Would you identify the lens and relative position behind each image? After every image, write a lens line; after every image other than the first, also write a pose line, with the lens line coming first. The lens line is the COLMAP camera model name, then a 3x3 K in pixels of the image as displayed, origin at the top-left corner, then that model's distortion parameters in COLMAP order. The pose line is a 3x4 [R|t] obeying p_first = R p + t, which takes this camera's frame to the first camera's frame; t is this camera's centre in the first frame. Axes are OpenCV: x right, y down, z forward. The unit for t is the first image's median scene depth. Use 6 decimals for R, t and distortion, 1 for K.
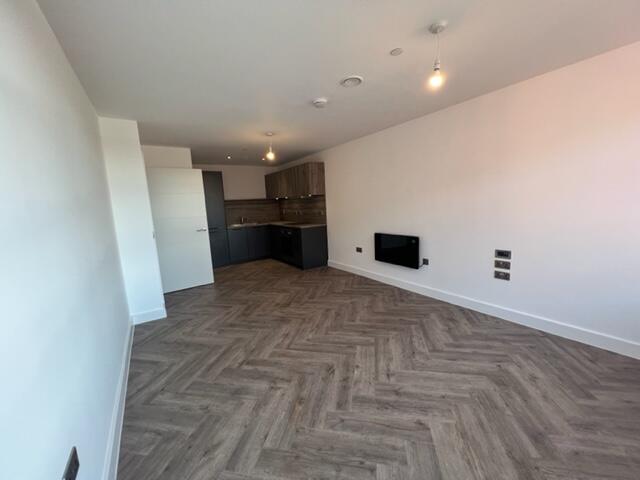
lens RADIAL K [[258.0, 0, 320.0], [0, 258.0, 240.0], [0, 0, 1]] dist [0.000624, 0.000183]
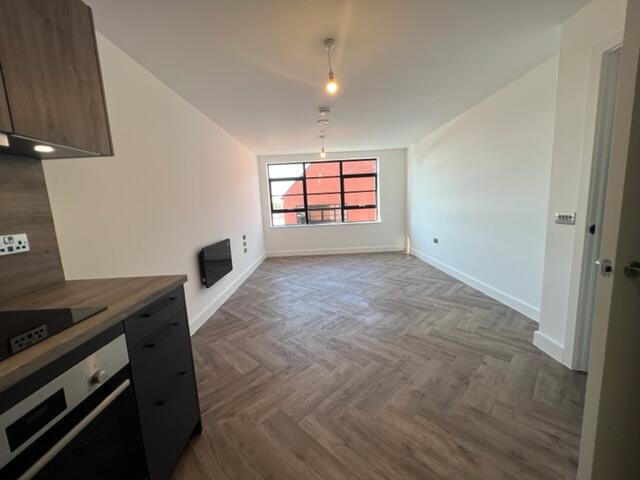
lens RADIAL K [[258.0, 0, 320.0], [0, 258.0, 240.0], [0, 0, 1]] dist [0.000624, 0.000183]
pose [[-0.833078, 0.014057, 0.552977, -0.281566], [0.168800, 0.958455, 0.229938, -0.103294], [-0.526771, 0.284898, -0.800840, 0.948551]]
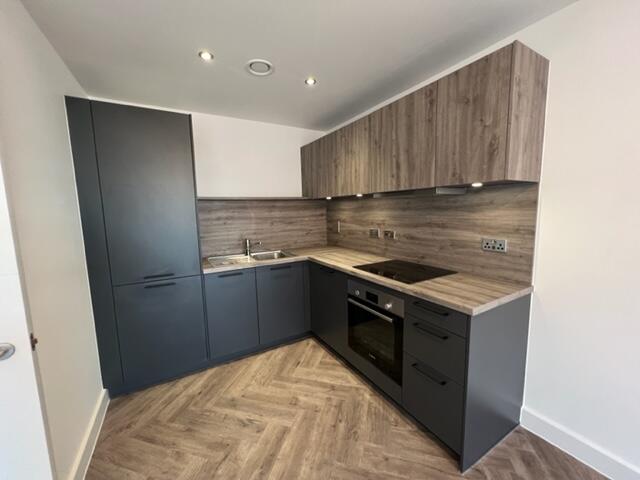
lens RADIAL K [[258.0, 0, 320.0], [0, 258.0, 240.0], [0, 0, 1]] dist [0.000624, 0.000183]
pose [[0.998210, 0.029927, -0.051781, -0.172003], [-0.030867, 0.999371, -0.017441, -0.089670], [0.051227, 0.019008, 0.998506, 0.626928]]
